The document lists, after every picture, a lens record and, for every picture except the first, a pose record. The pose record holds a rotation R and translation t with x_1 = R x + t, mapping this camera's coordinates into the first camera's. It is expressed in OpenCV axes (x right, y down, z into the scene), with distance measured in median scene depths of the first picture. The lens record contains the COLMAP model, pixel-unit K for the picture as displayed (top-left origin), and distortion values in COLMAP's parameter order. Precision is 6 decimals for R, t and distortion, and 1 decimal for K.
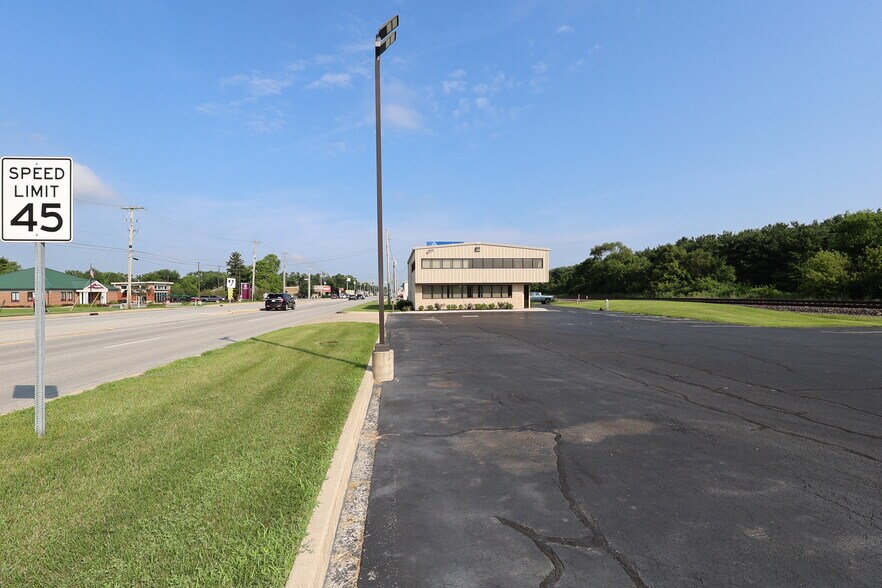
lens RADIAL K [[405.5, 0, 441.0], [0, 405.5, 294.0], [0, 0, 1]] dist [0.001188, 0.000103]
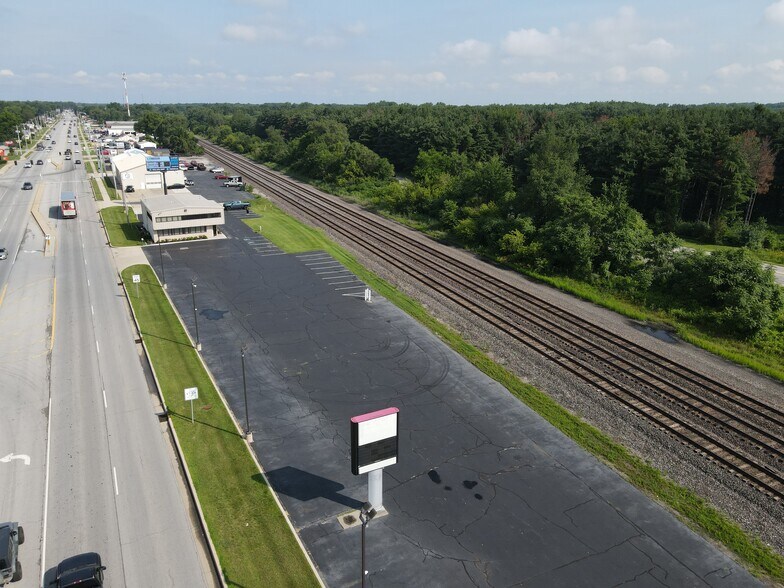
lens RADIAL K [[578.9, 0, 391.5], [0, 578.9, 287.8], [0, 0, 1]] dist [-0.006952, 0.046998]
pose [[0.928914, -0.097066, 0.357348, -0.020984], [-0.014114, 0.955050, 0.296107, -0.584114], [-0.370027, -0.280102, 0.885789, -1.920194]]
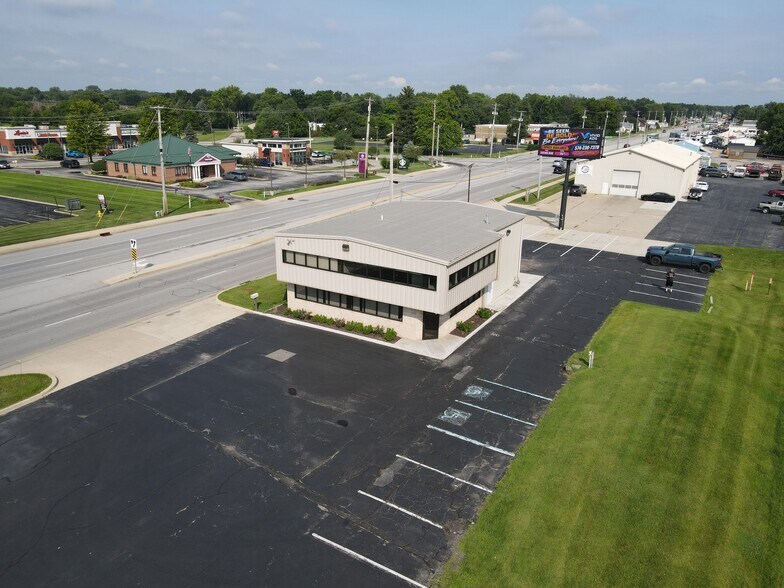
lens RADIAL K [[578.9, 0, 391.5], [0, 578.9, 287.8], [0, 0, 1]] dist [-0.006952, 0.046998]
pose [[0.800155, 0.206901, -0.562978, 0.682556], [-0.029577, 0.951089, 0.307498, -0.335138], [0.599064, -0.229395, 0.767138, 0.287372]]
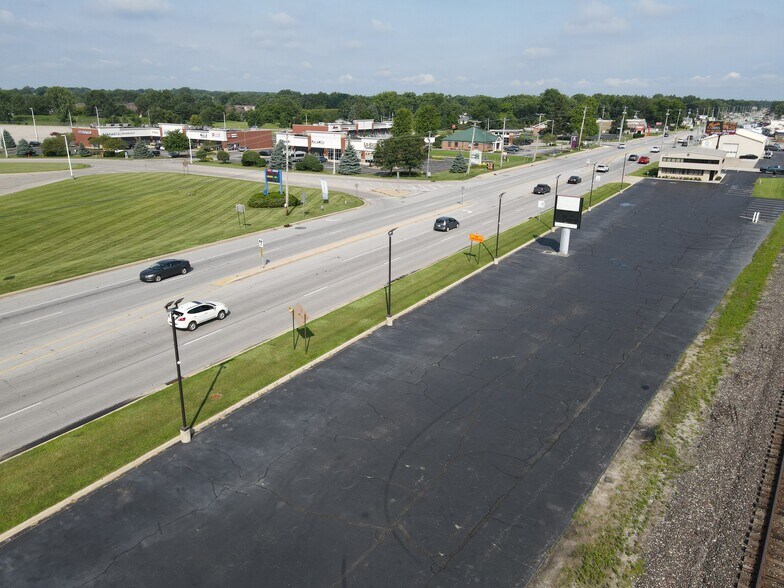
lens RADIAL K [[578.9, 0, 391.5], [0, 578.9, 287.8], [0, 0, 1]] dist [-0.006952, 0.046998]
pose [[0.776902, 0.216150, -0.591356, 0.915522], [-0.024218, 0.948789, 0.314980, -0.396562], [0.629155, -0.230387, 0.742351, -2.826211]]
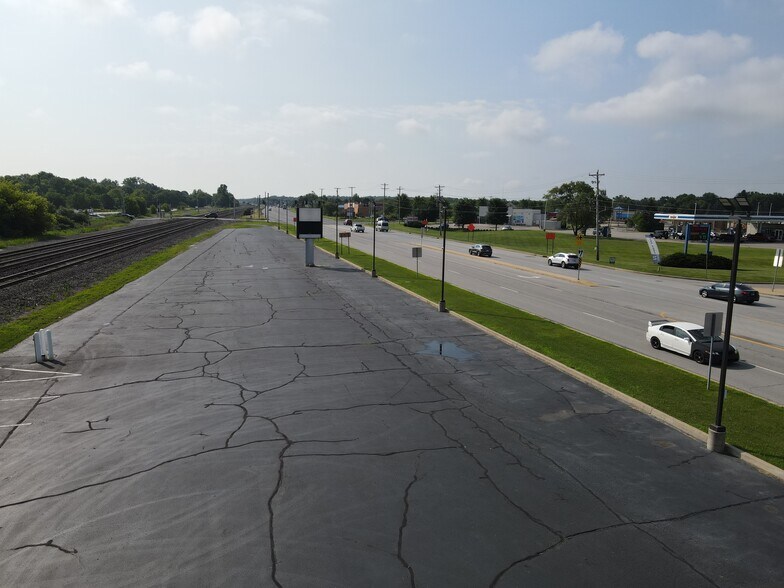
lens RADIAL K [[578.9, 0, 391.5], [0, 578.9, 287.8], [0, 0, 1]] dist [-0.006952, 0.046998]
pose [[-0.988469, 0.008181, -0.151200, 0.297083], [-0.011648, 0.991472, 0.129797, -0.139126], [0.150972, 0.130062, -0.979945, 0.641946]]
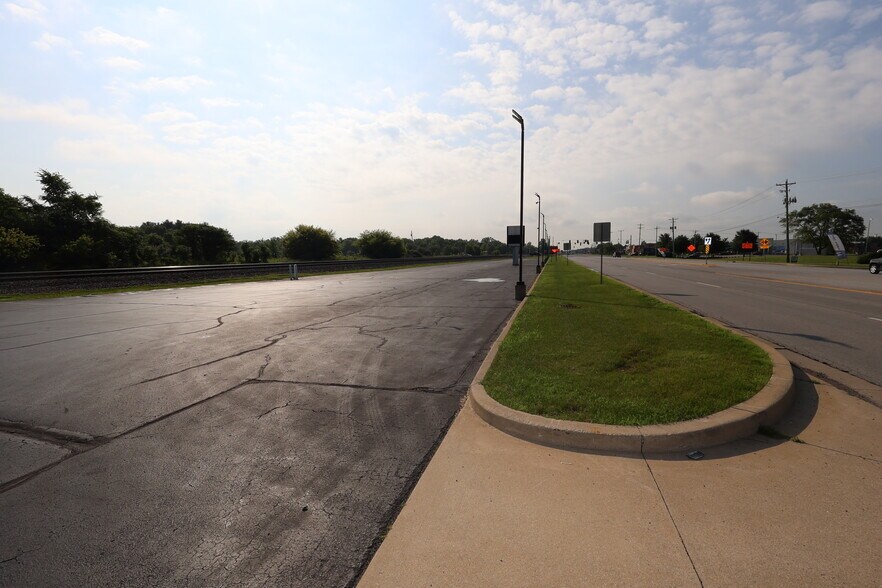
lens RADIAL K [[405.5, 0, 441.0], [0, 405.5, 294.0], [0, 0, 1]] dist [0.001188, 0.000103]
pose [[-0.921687, -0.020286, 0.387403, -0.129692], [0.012132, 0.996636, 0.081051, 0.006197], [-0.387744, 0.079404, -0.918341, 0.693650]]
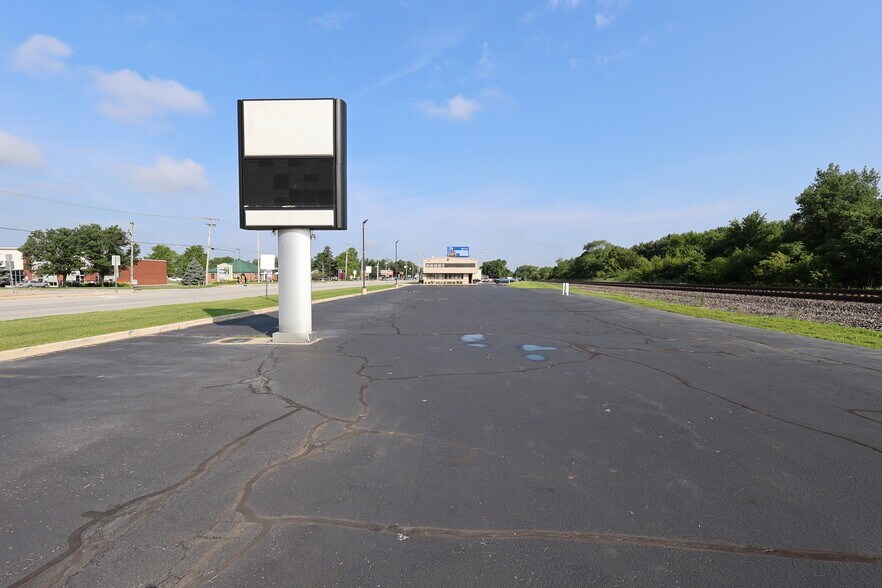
lens RADIAL K [[405.5, 0, 441.0], [0, 405.5, 294.0], [0, 0, 1]] dist [0.001188, 0.000103]
pose [[0.988562, 0.018191, -0.149714, 0.415854], [-0.012153, 0.999079, 0.041152, -0.000350], [0.150325, -0.038862, 0.987873, -1.458809]]
